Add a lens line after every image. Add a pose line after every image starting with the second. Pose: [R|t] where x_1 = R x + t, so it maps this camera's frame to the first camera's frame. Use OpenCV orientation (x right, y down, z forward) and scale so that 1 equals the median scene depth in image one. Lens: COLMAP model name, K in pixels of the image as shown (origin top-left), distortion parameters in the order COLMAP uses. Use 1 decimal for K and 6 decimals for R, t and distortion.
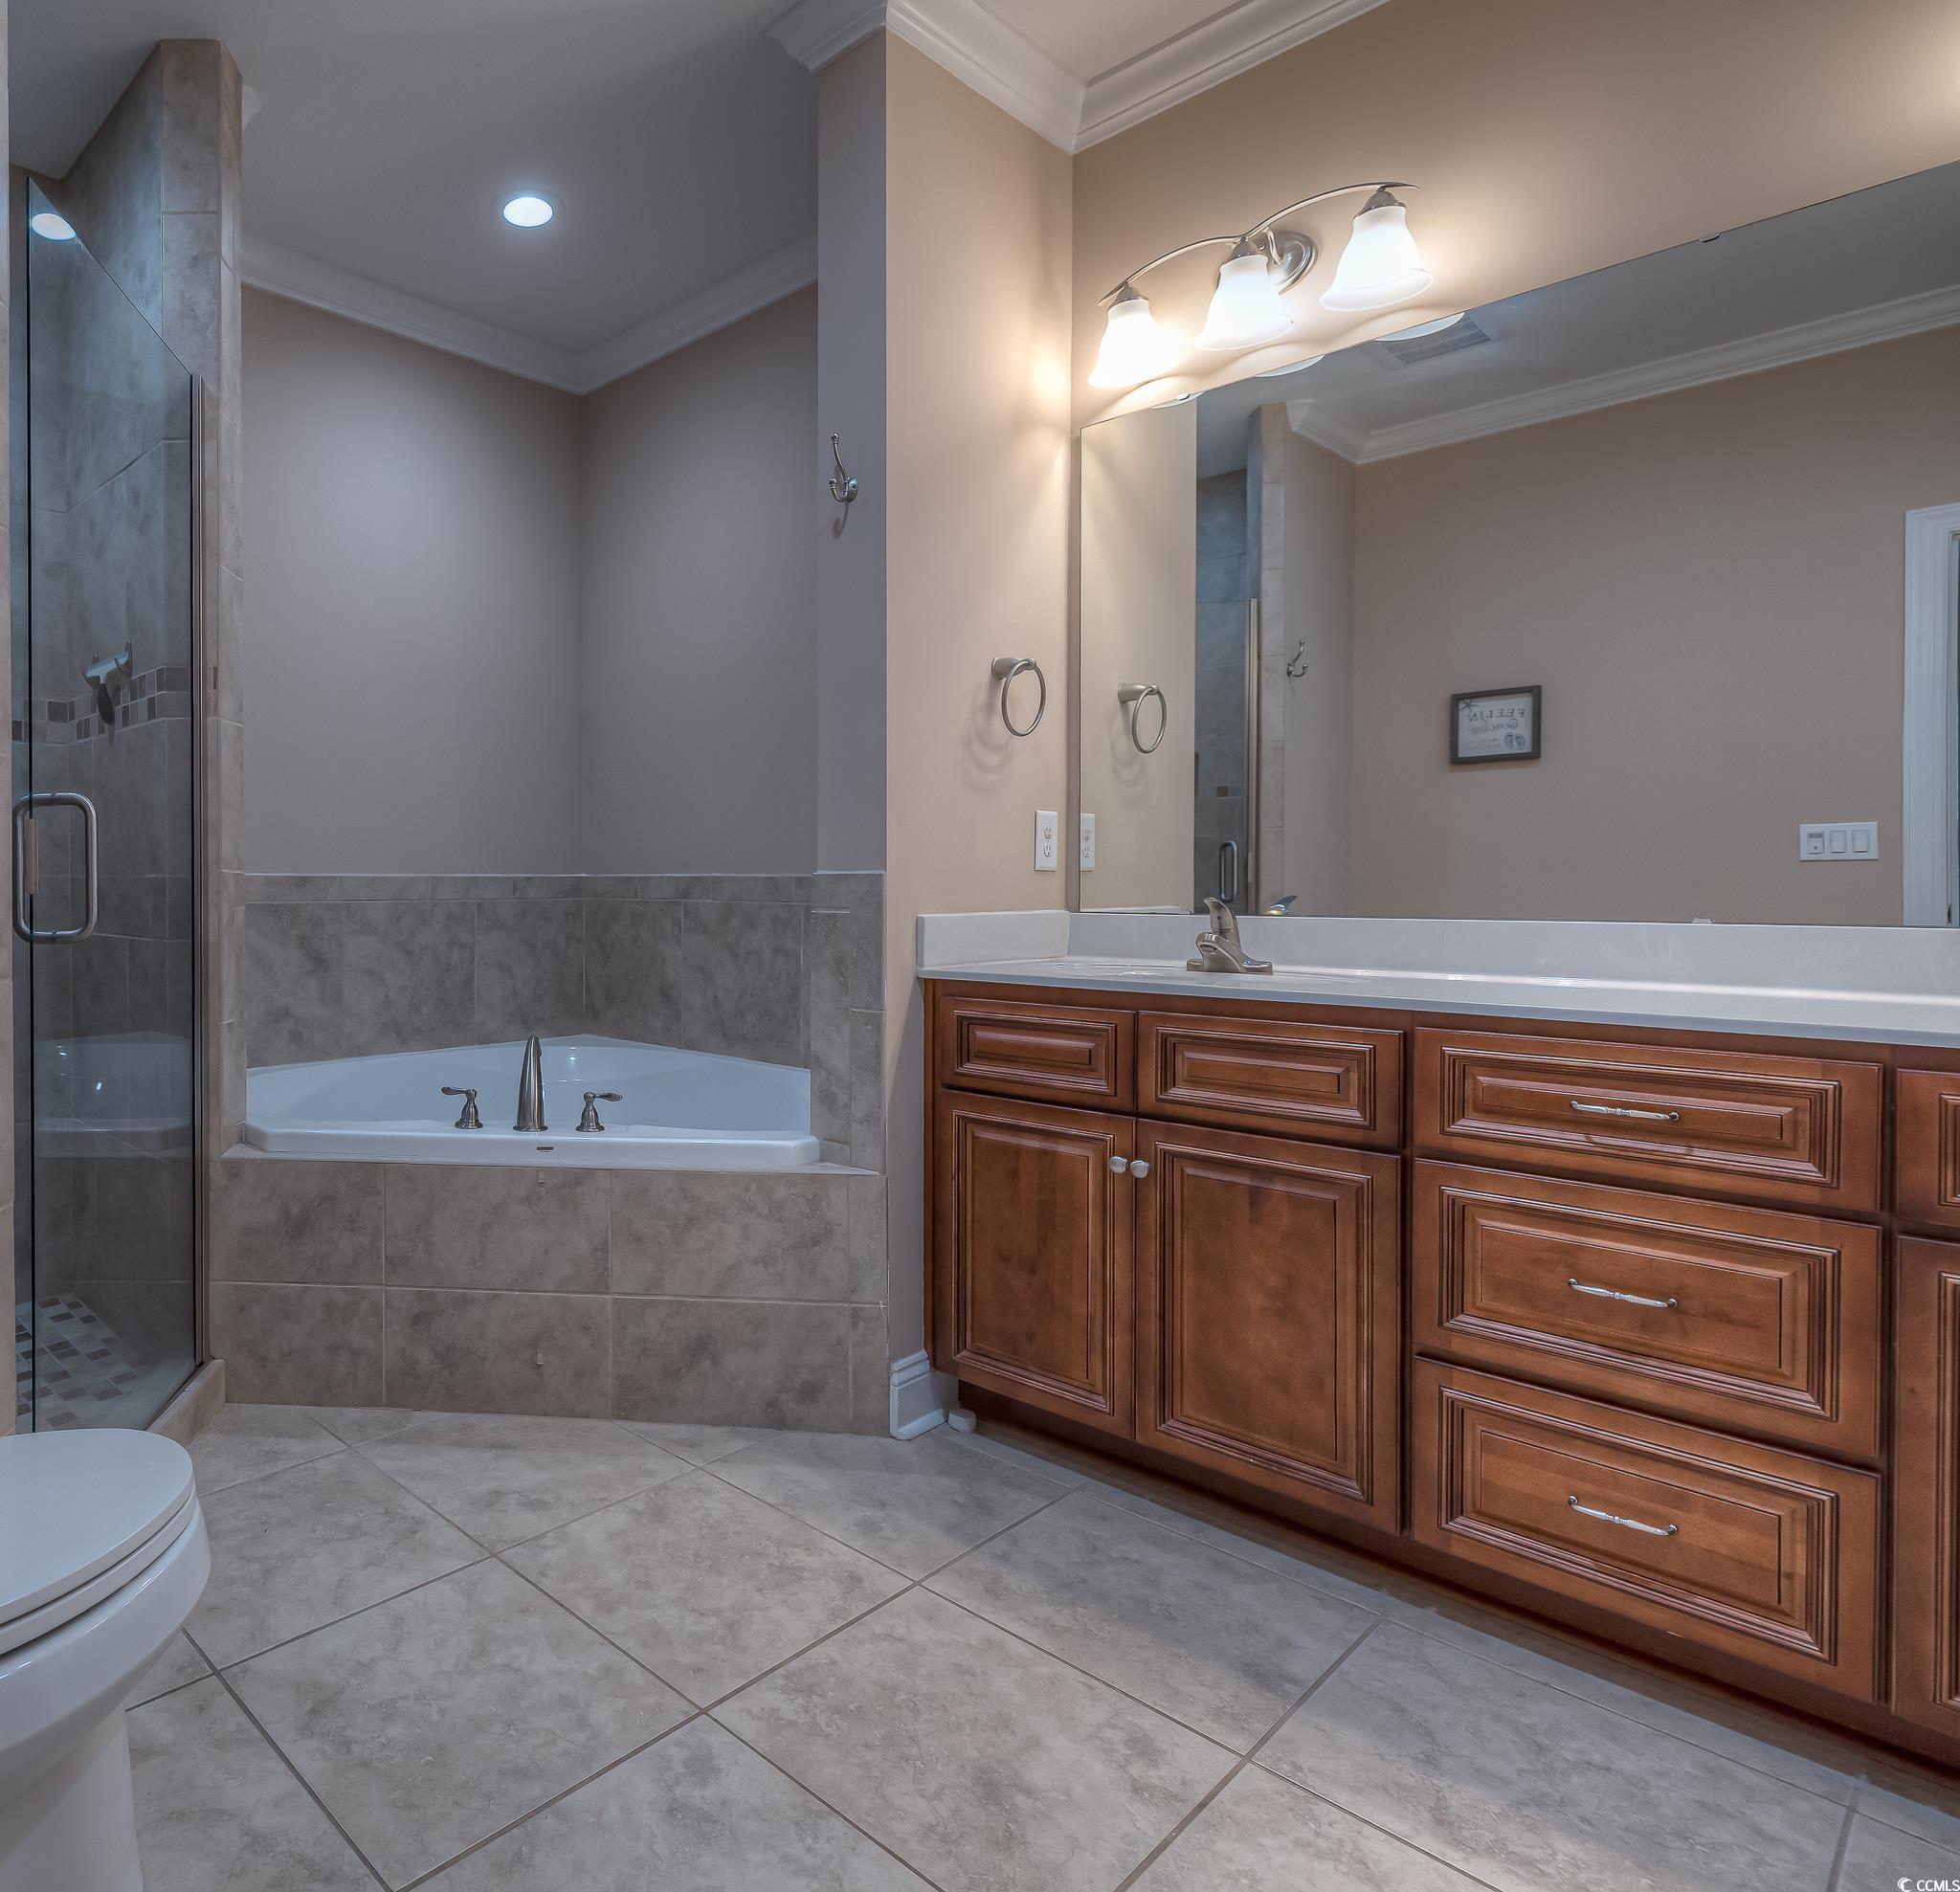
lens RADIAL K [[1144.6, 0, 979.8], [0, 1144.6, 858.1], [0, 0, 1]] dist [0.000351, -0.000596]
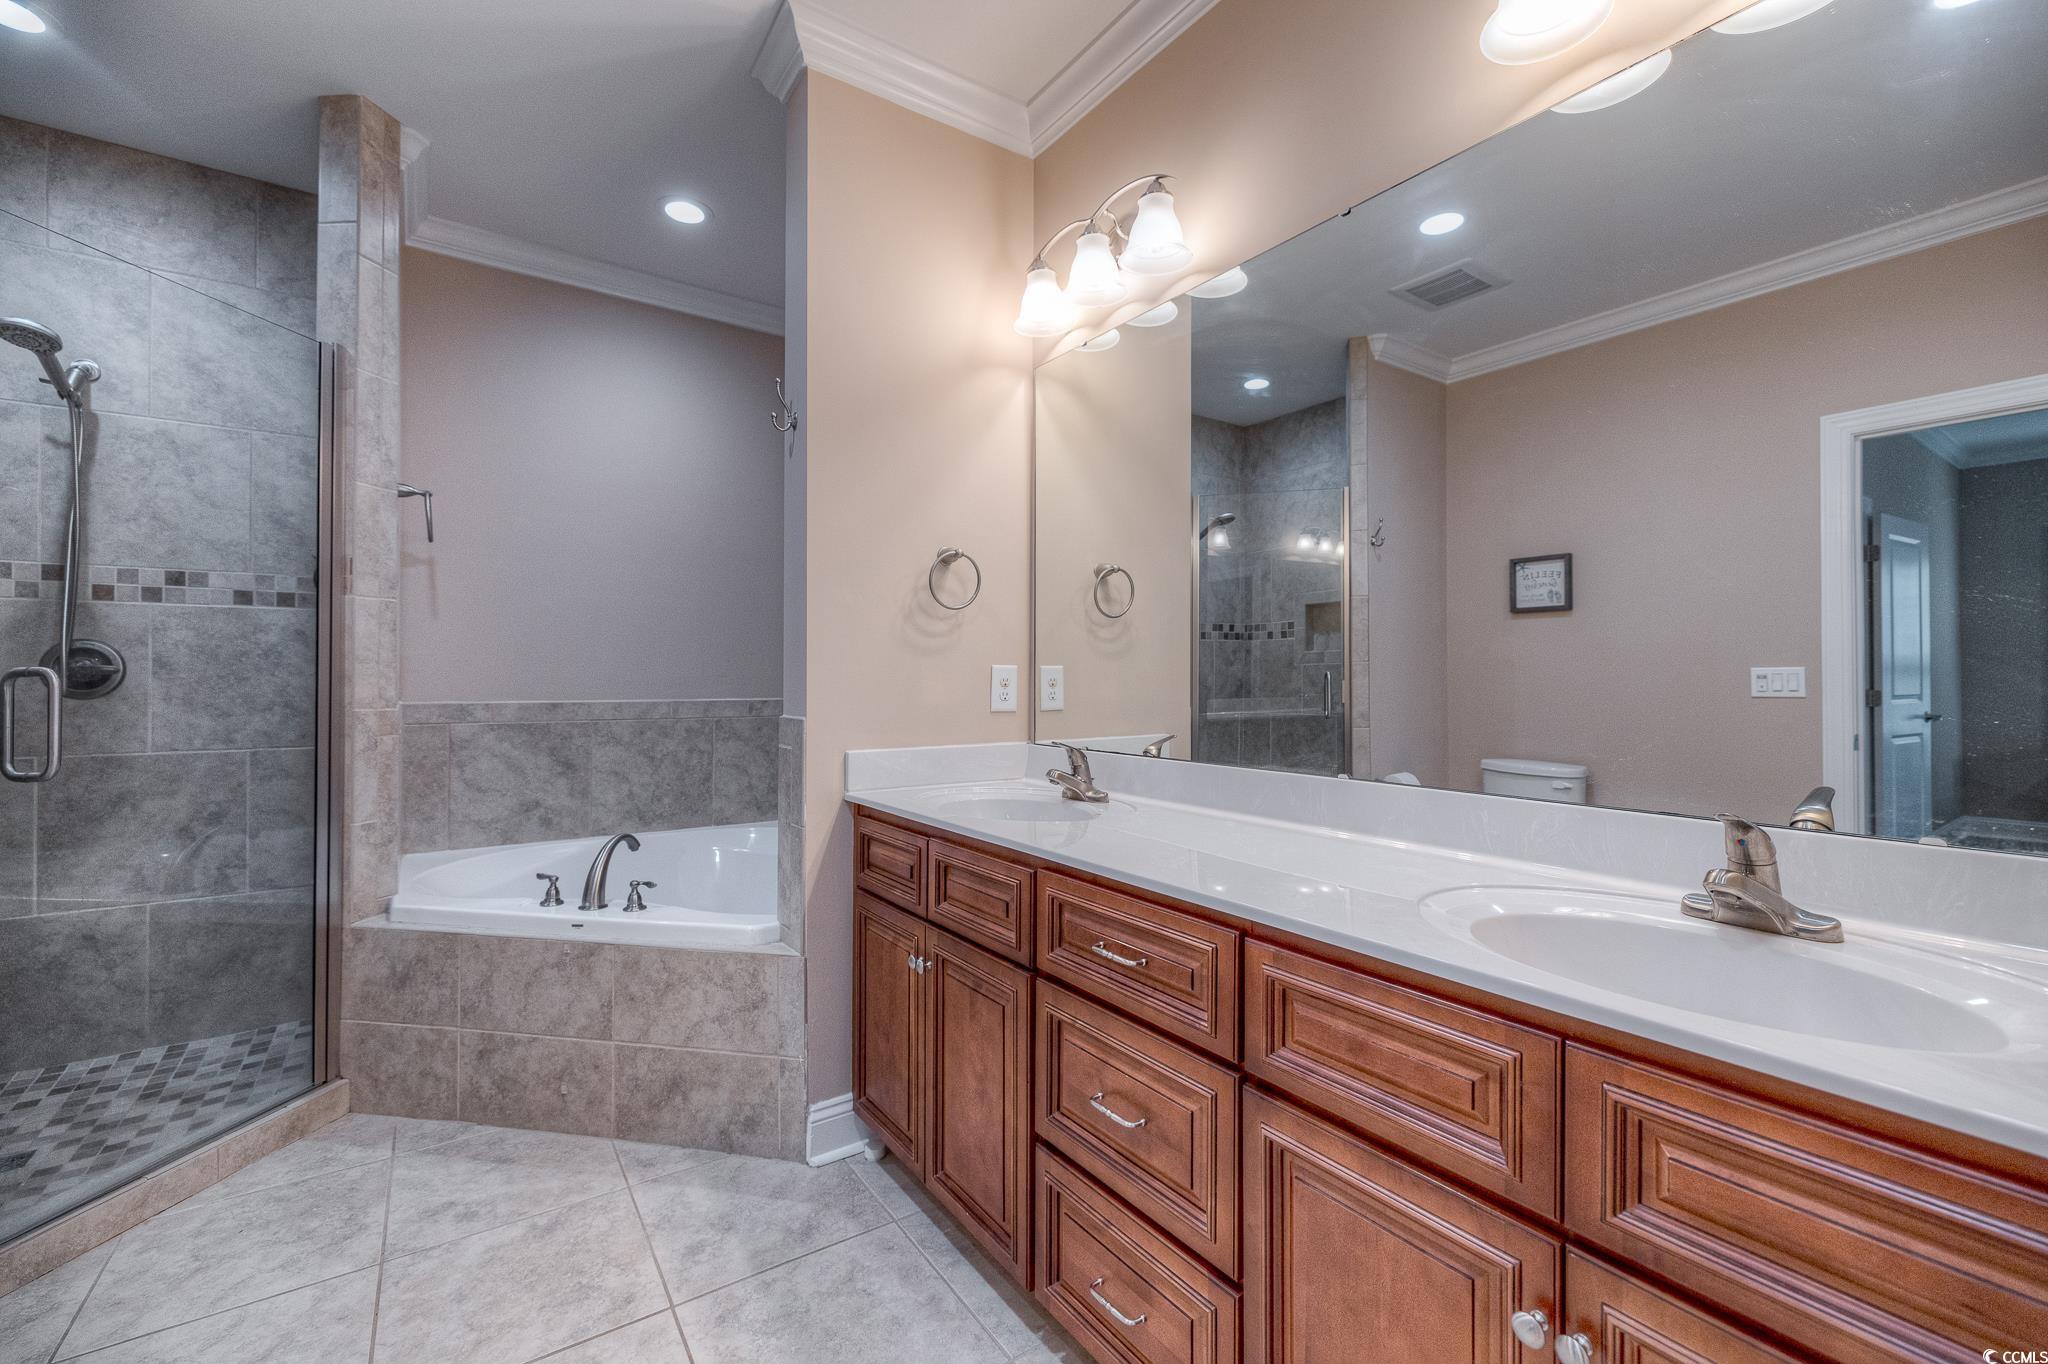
lens RADIAL K [[870.4, 0, 1034.2], [0, 870.4, 675.5], [0, 0, 1]] dist [0.001721, 0.000126]
pose [[0.997991, 0.004796, -0.063174, 0.206250], [-0.005766, 0.999868, -0.015177, -0.020077], [0.063093, 0.015511, 0.997887, 0.038072]]
